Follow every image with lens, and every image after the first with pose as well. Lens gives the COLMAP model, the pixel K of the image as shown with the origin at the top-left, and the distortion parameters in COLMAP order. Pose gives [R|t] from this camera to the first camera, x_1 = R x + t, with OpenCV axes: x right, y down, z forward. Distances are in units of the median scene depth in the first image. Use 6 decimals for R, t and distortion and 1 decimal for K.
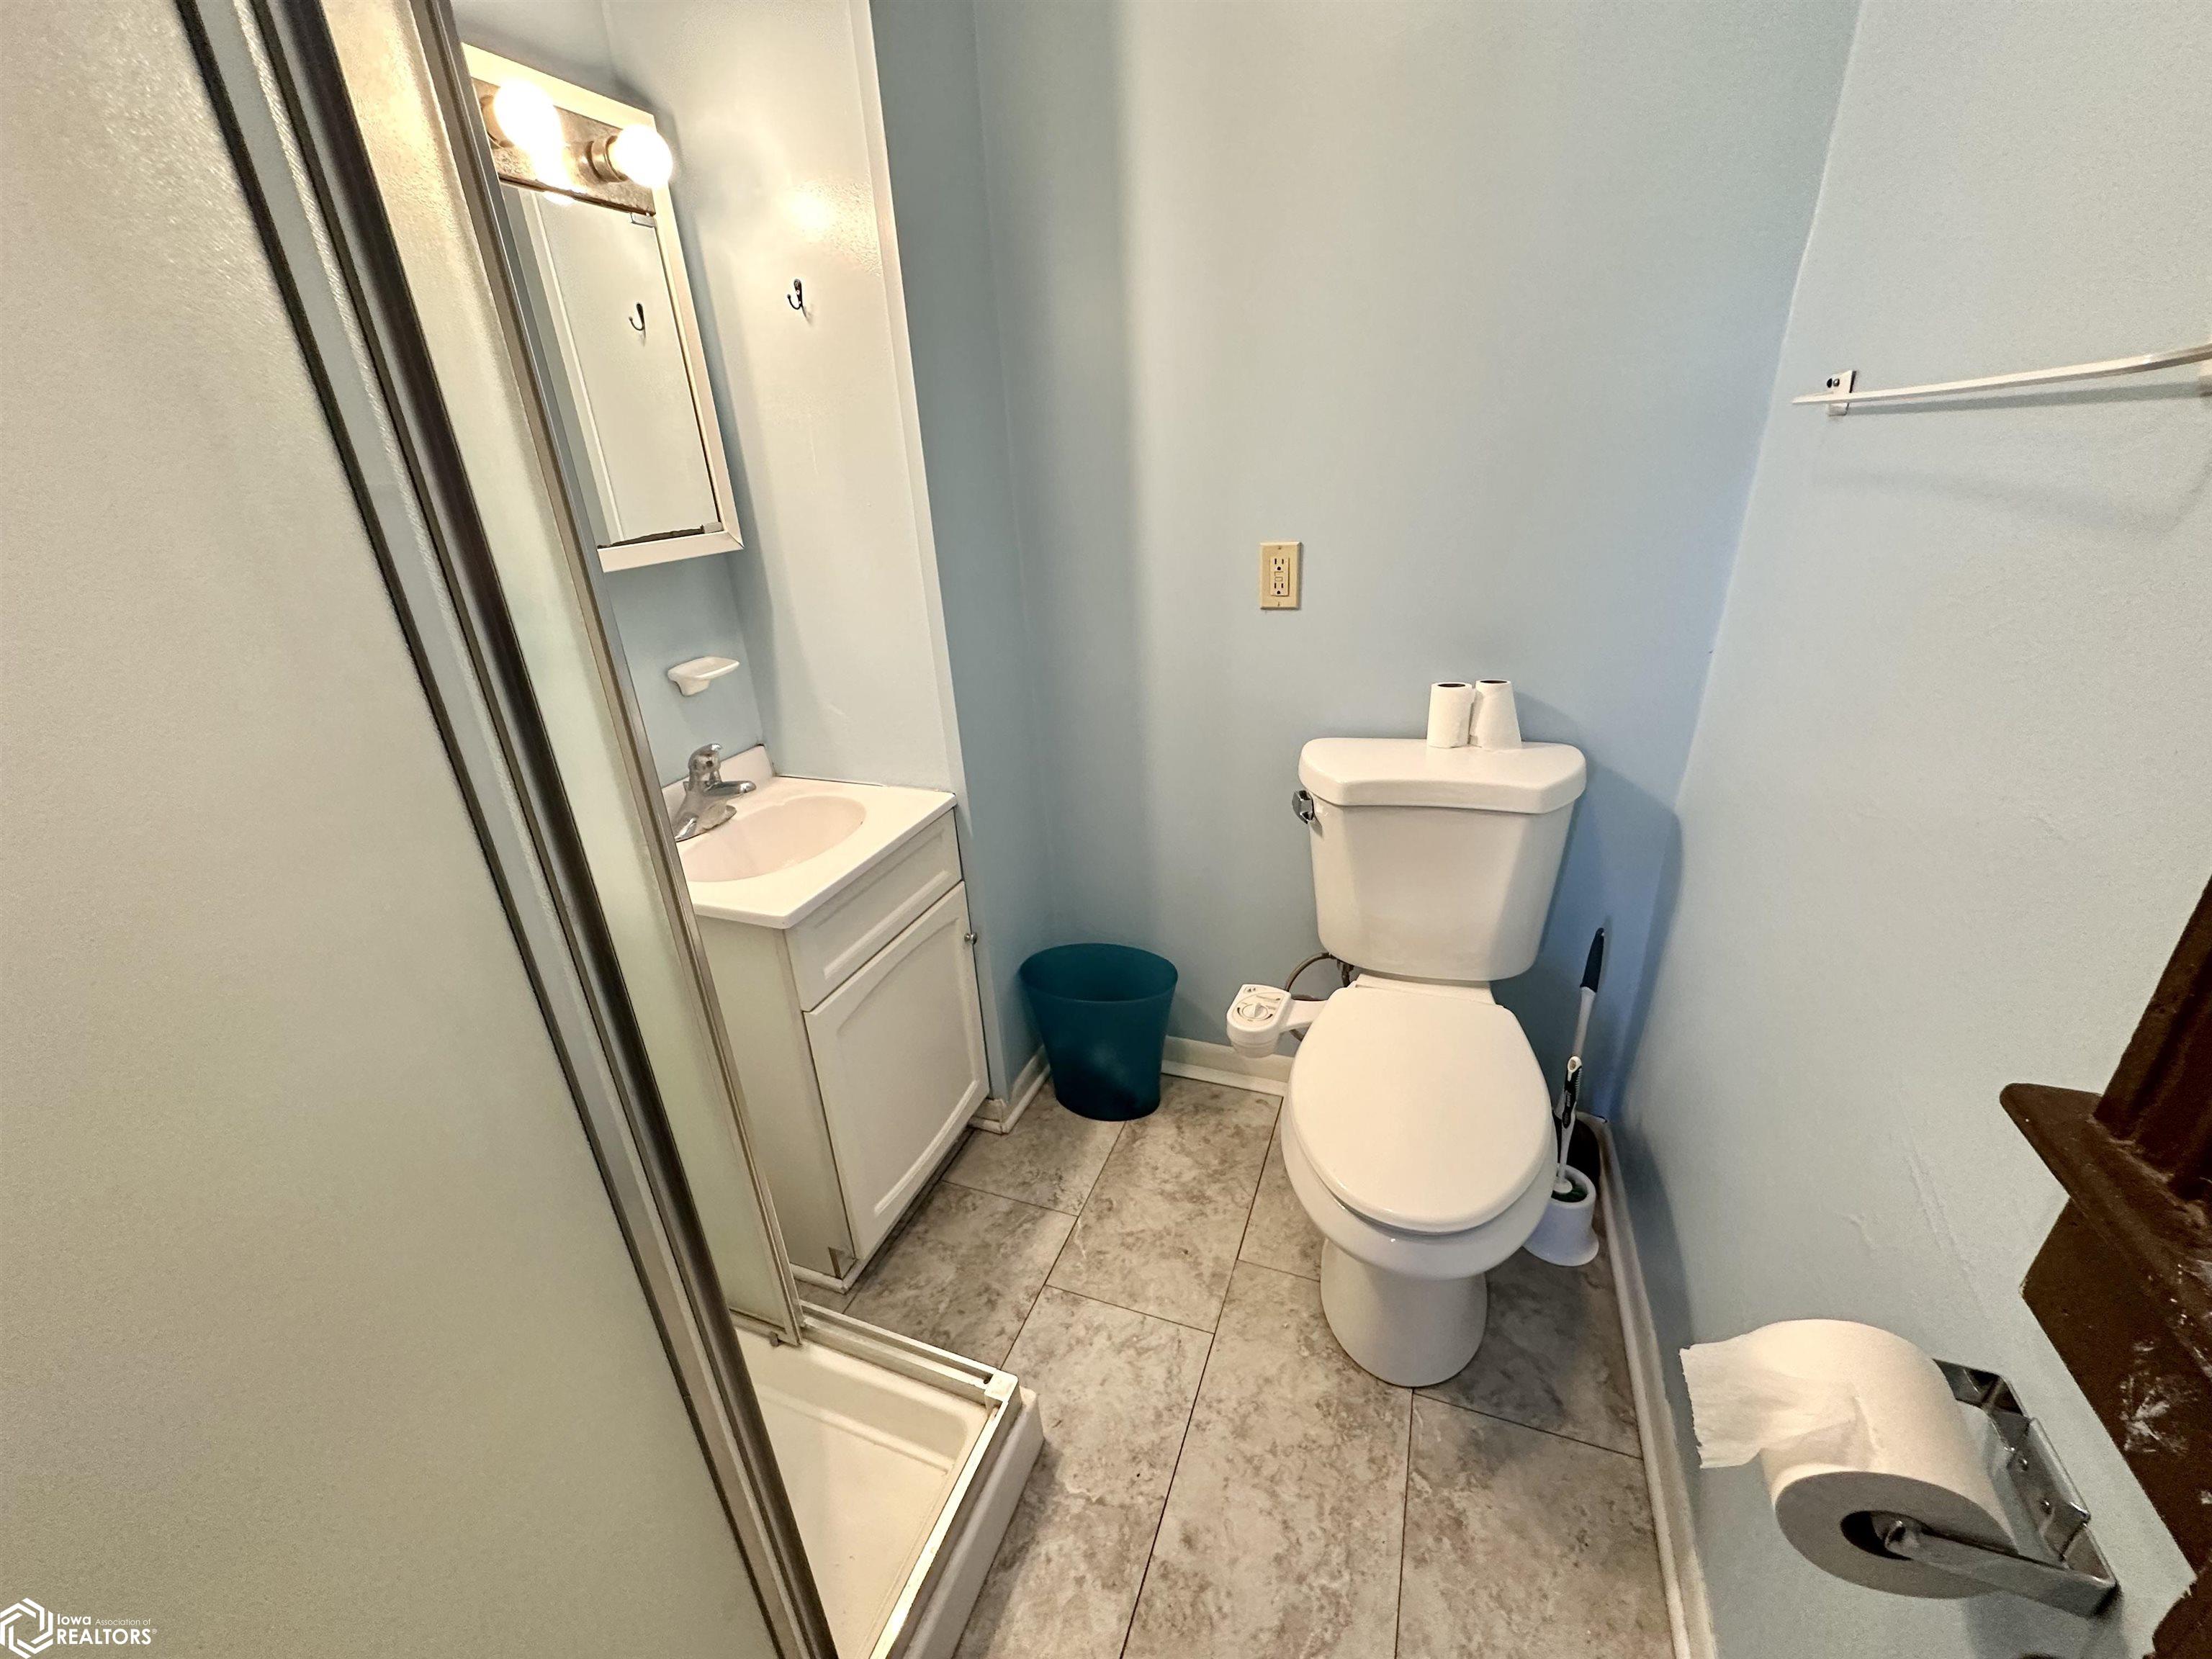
lens RADIAL K [[896.4, 0, 1112.2], [0, 896.4, 828.7], [0, 0, 1]] dist [-0.004259, -0.000030]
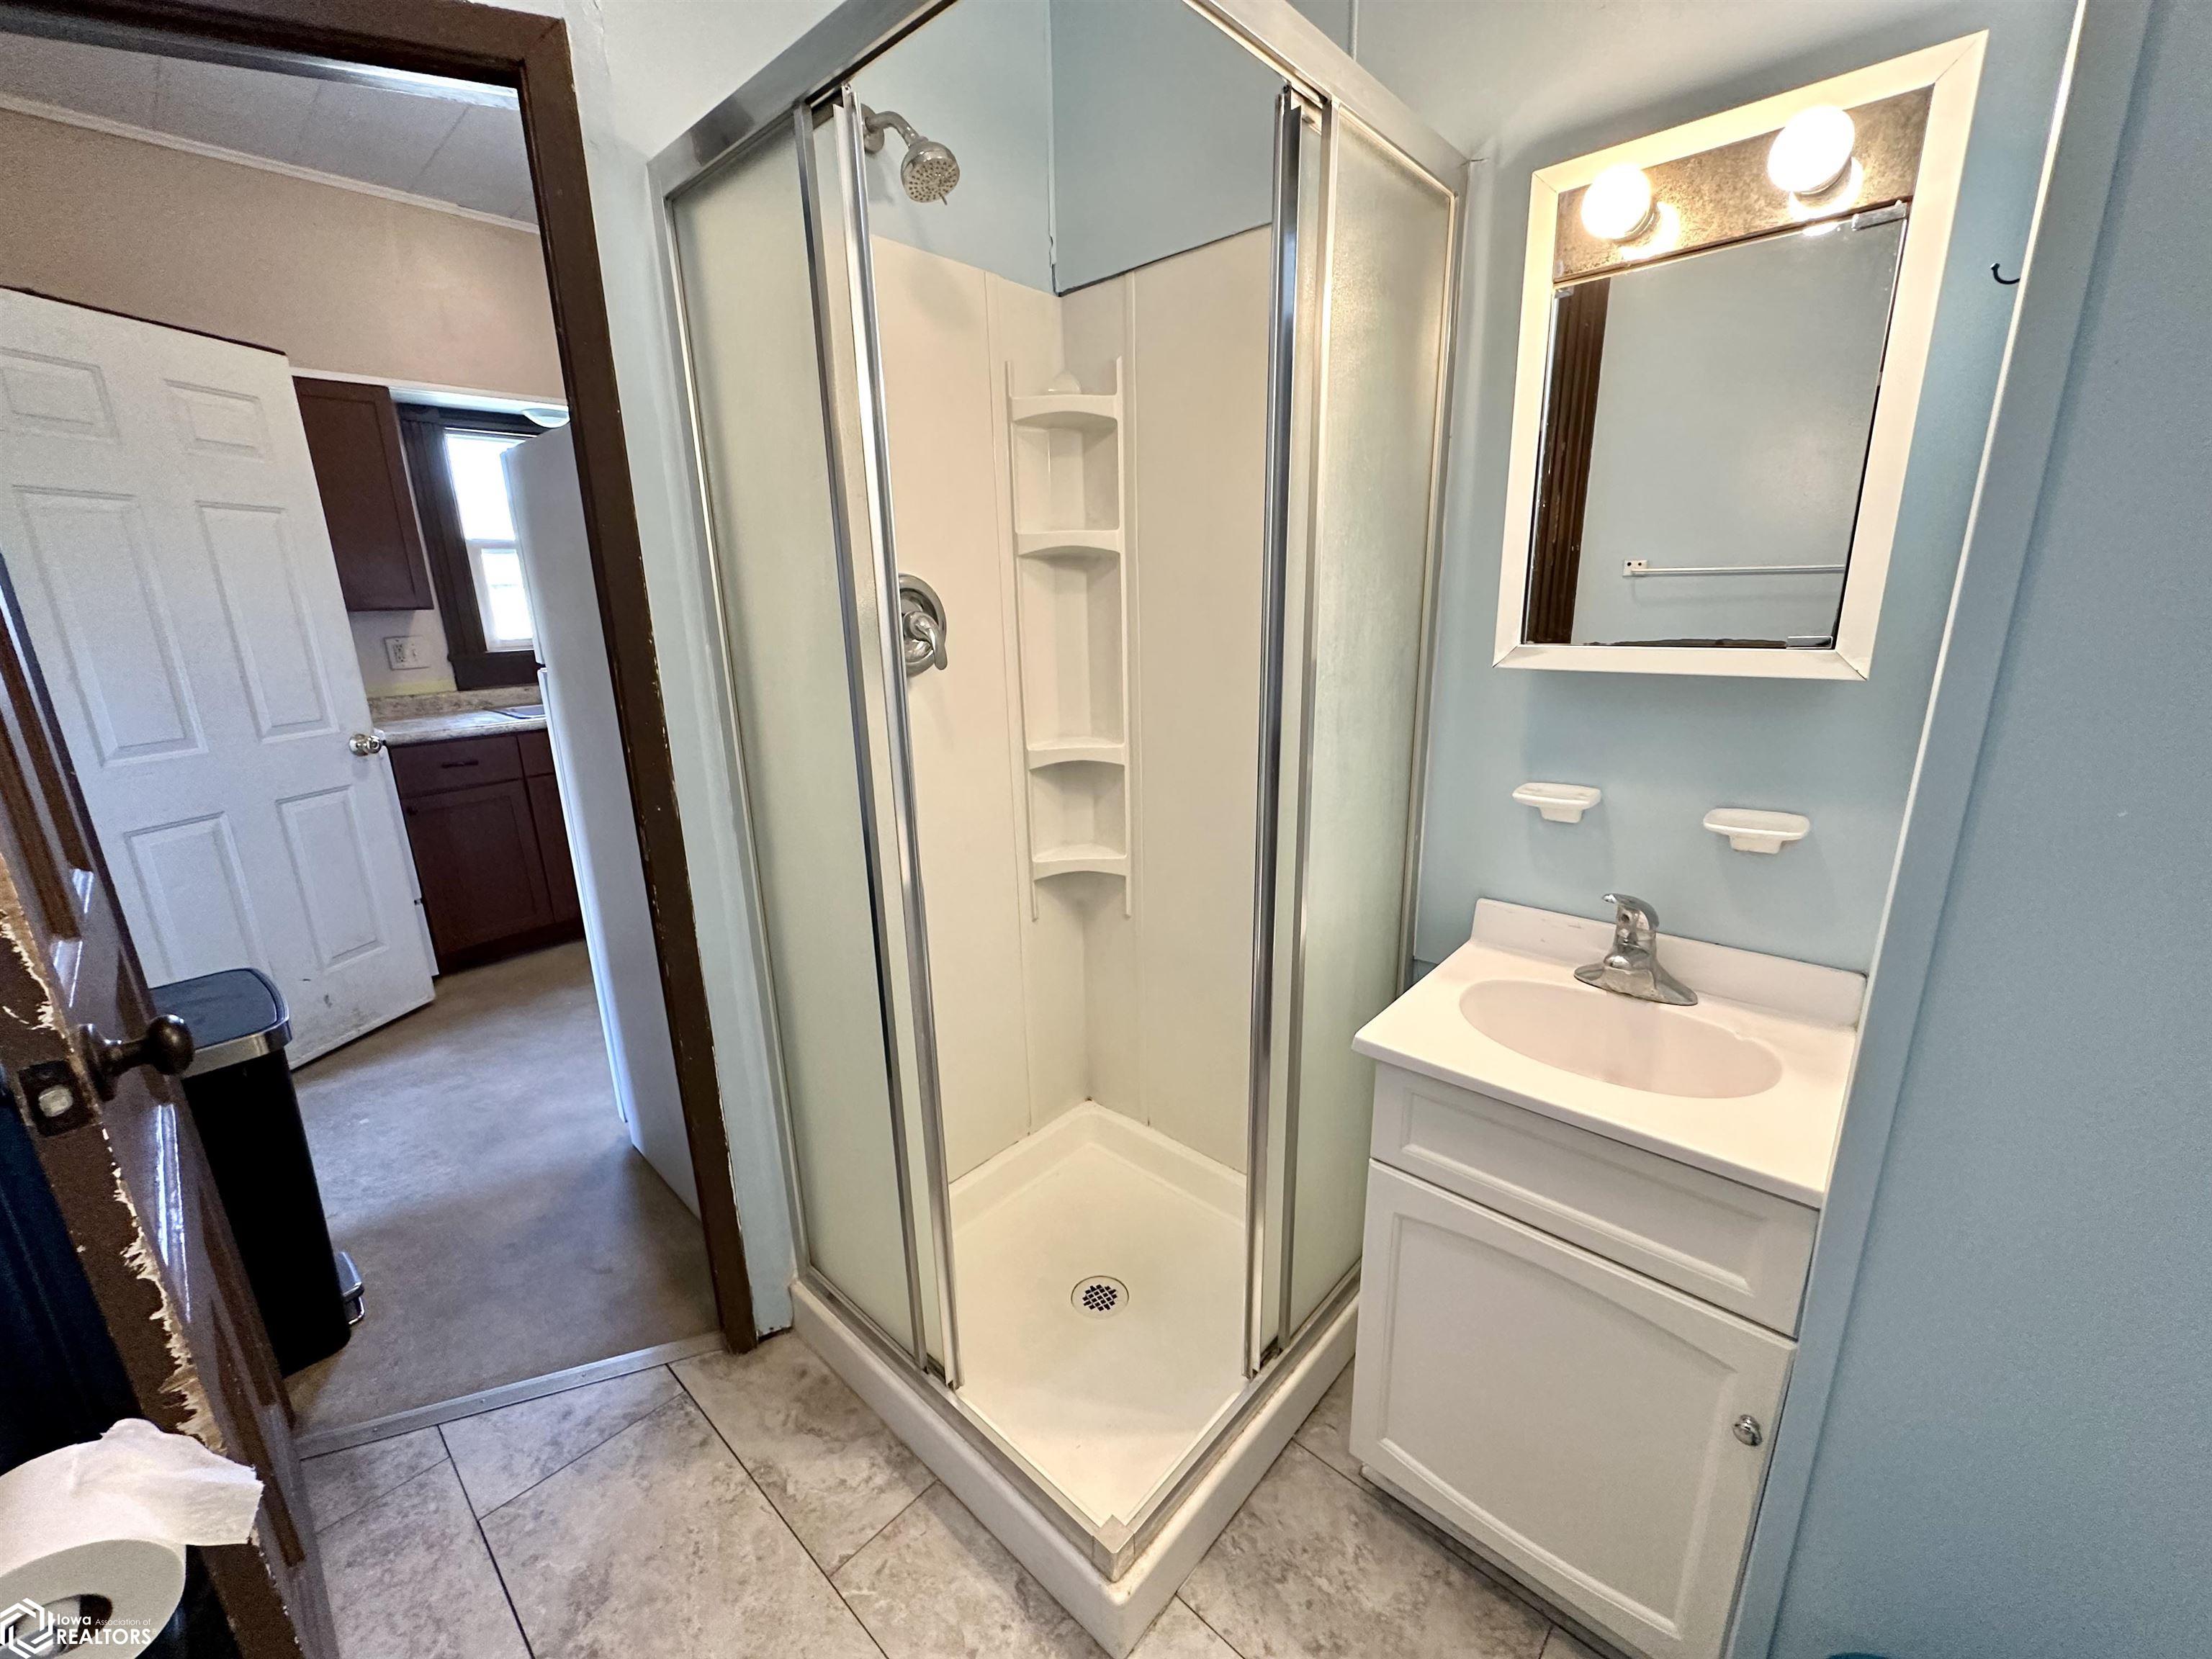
lens RADIAL K [[881.4, 0, 1101.8], [0, 881.4, 829.3], [0, 0, 1]] dist [-0.002390, -0.000223]
pose [[-0.378593, 0.292029, -0.878286, 0.395414], [-0.320456, 0.848872, 0.420385, -0.320332], [0.868317, 0.440607, -0.227794, 0.733812]]
